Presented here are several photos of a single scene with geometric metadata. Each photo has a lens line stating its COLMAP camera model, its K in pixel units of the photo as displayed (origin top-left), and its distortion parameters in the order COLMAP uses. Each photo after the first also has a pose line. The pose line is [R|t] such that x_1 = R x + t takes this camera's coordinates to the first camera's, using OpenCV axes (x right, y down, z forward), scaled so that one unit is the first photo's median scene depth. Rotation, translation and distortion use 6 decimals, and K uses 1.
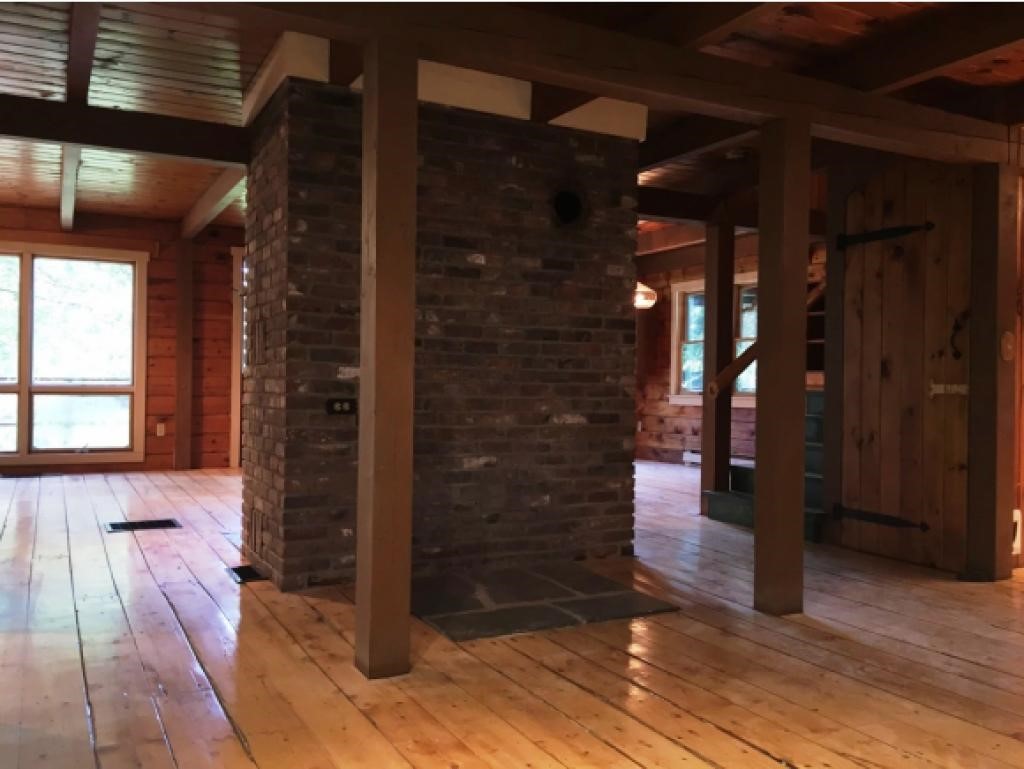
lens RADIAL K [[884.0, 0, 504.8], [0, 884.0, 384.9], [0, 0, 1]] dist [0.056050, 0.022326]
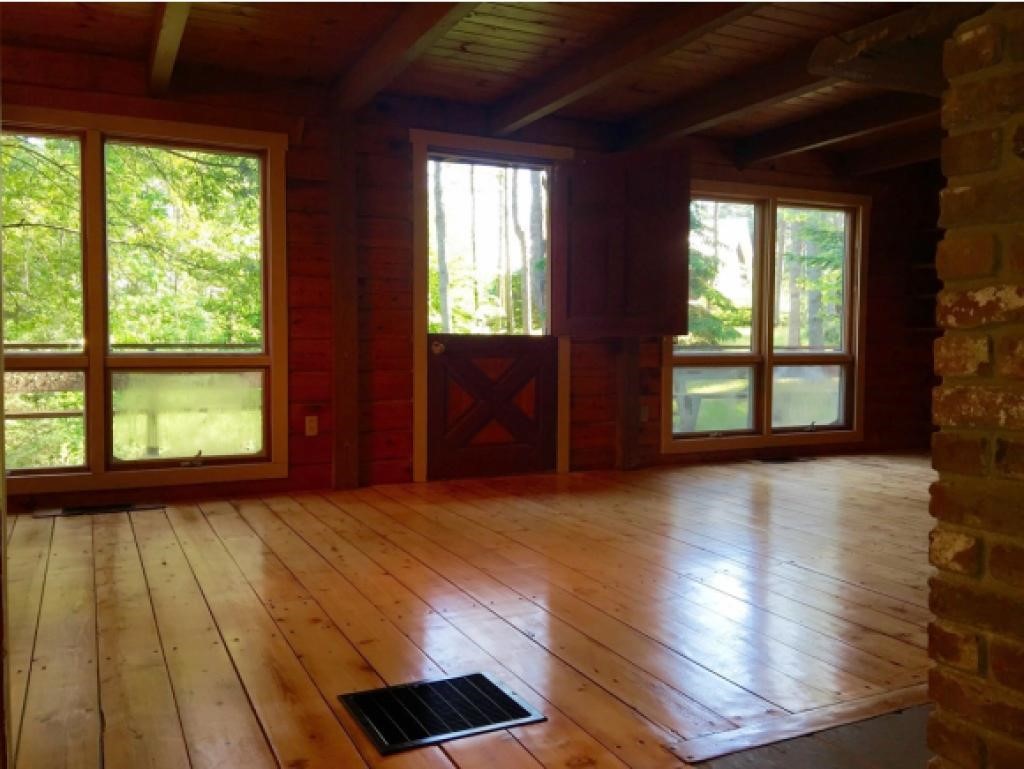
lens RADIAL K [[884.0, 0, 520.7], [0, 884.0, 382.3], [0, 0, 1]] dist [0.056050, 0.022326]
pose [[0.999892, -0.007872, -0.012398, -0.224587], [0.008414, 0.998985, 0.044254, -0.005795], [0.012037, -0.044353, 0.998943, 0.374308]]
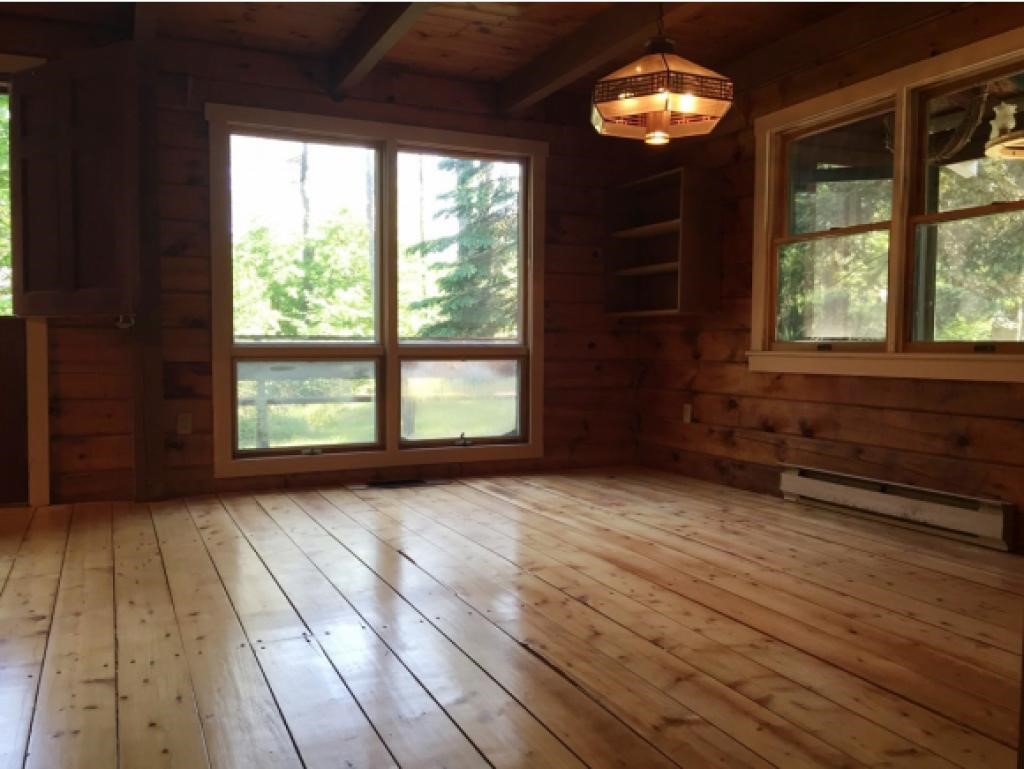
lens RADIAL K [[884.0, 0, 518.2], [0, 884.0, 390.7], [0, 0, 1]] dist [0.056050, 0.022326]
pose [[0.998980, -0.011476, -0.043666, 0.089025], [0.013510, 0.998823, 0.046582, 0.009628], [0.043081, -0.047124, 0.997960, 0.561954]]
